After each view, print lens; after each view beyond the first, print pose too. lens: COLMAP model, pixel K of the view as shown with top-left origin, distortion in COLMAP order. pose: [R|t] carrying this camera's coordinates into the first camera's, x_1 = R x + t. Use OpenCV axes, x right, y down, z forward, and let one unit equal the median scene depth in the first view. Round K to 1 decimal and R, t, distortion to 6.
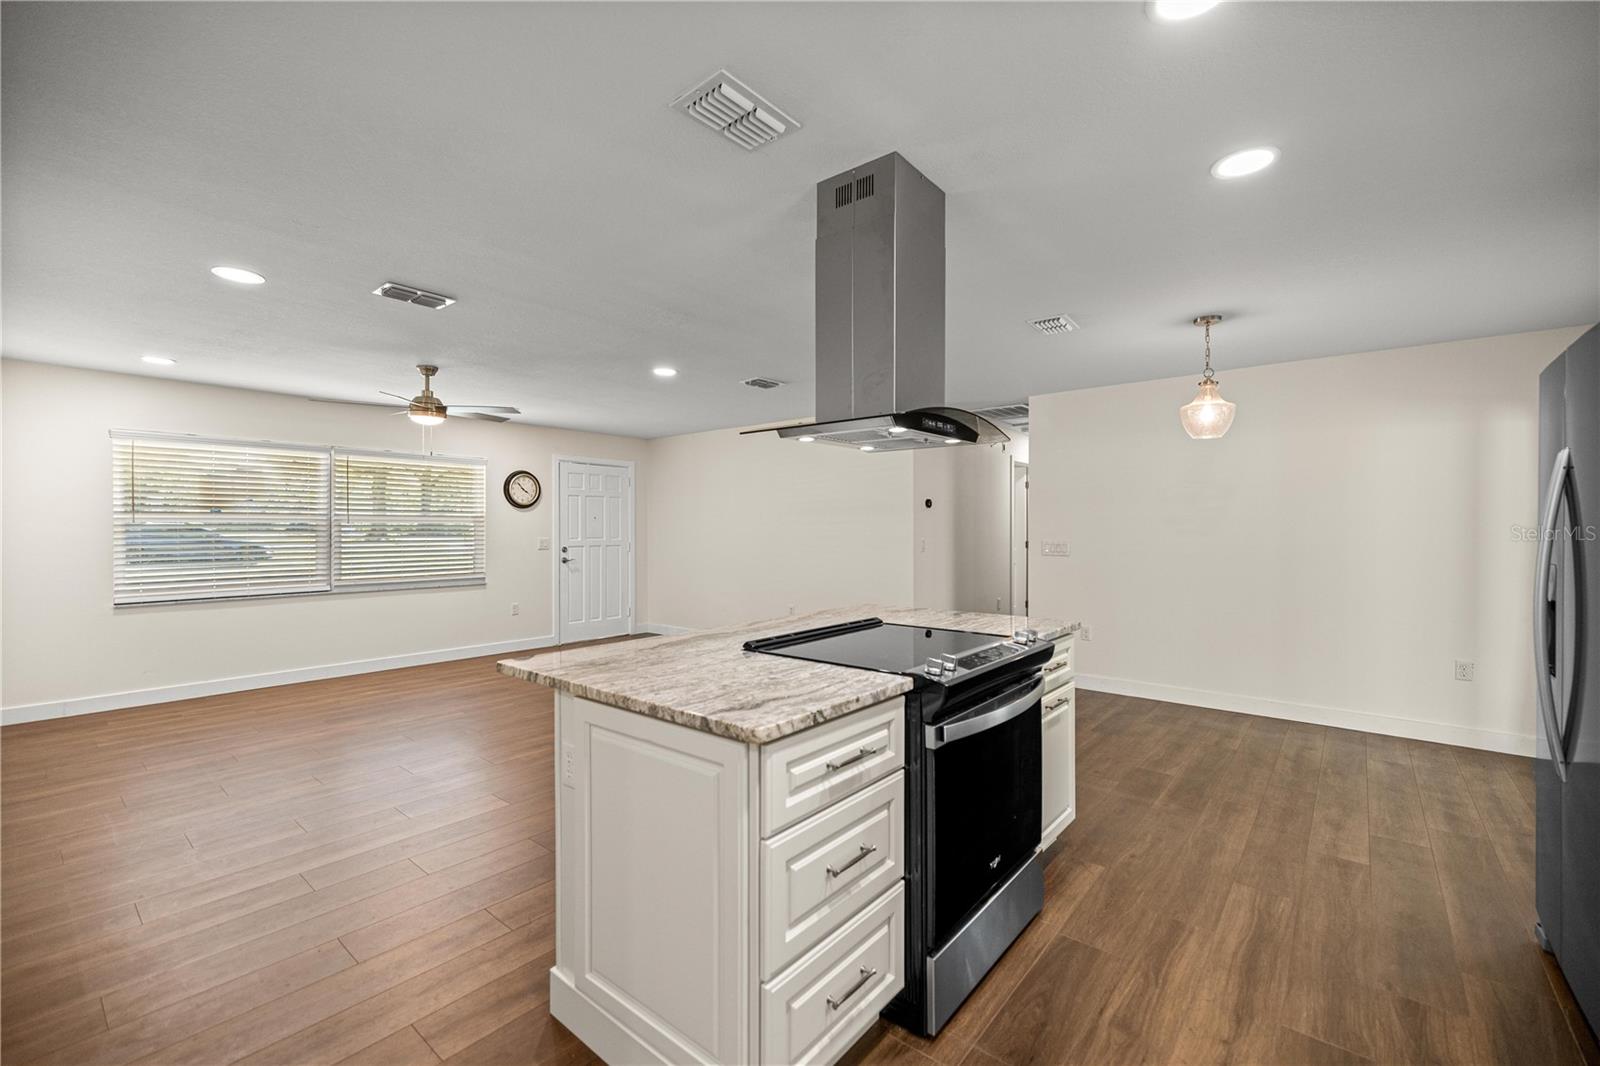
lens RADIAL K [[671.3, 0, 797.3], [0, 671.3, 532.3], [0, 0, 1]] dist [0.000303, -0.000092]
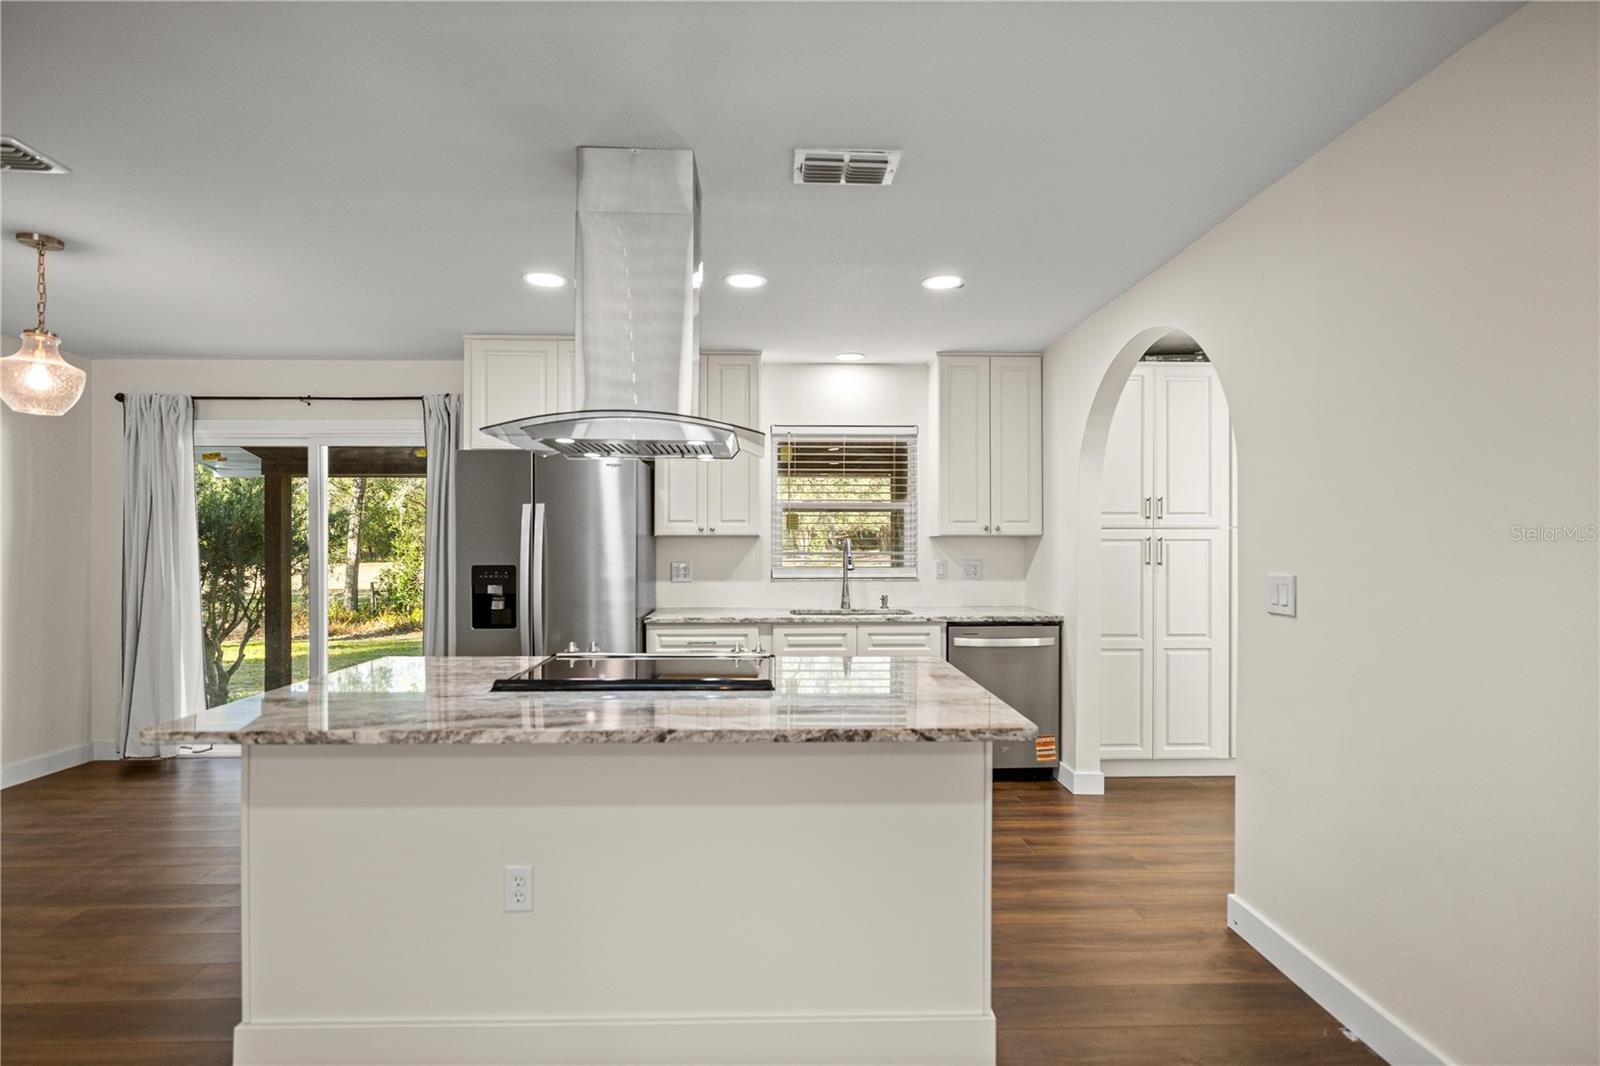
lens RADIAL K [[785.7, 0, 796.2], [0, 785.7, 538.9], [0, 0, 1]] dist [-0.002256, 0.000093]
pose [[-0.667390, 0.001448, 0.744707, -0.691986], [0.001585, 0.999999, -0.000524, -0.015800], [-0.744707, 0.000831, -0.667391, 1.343365]]
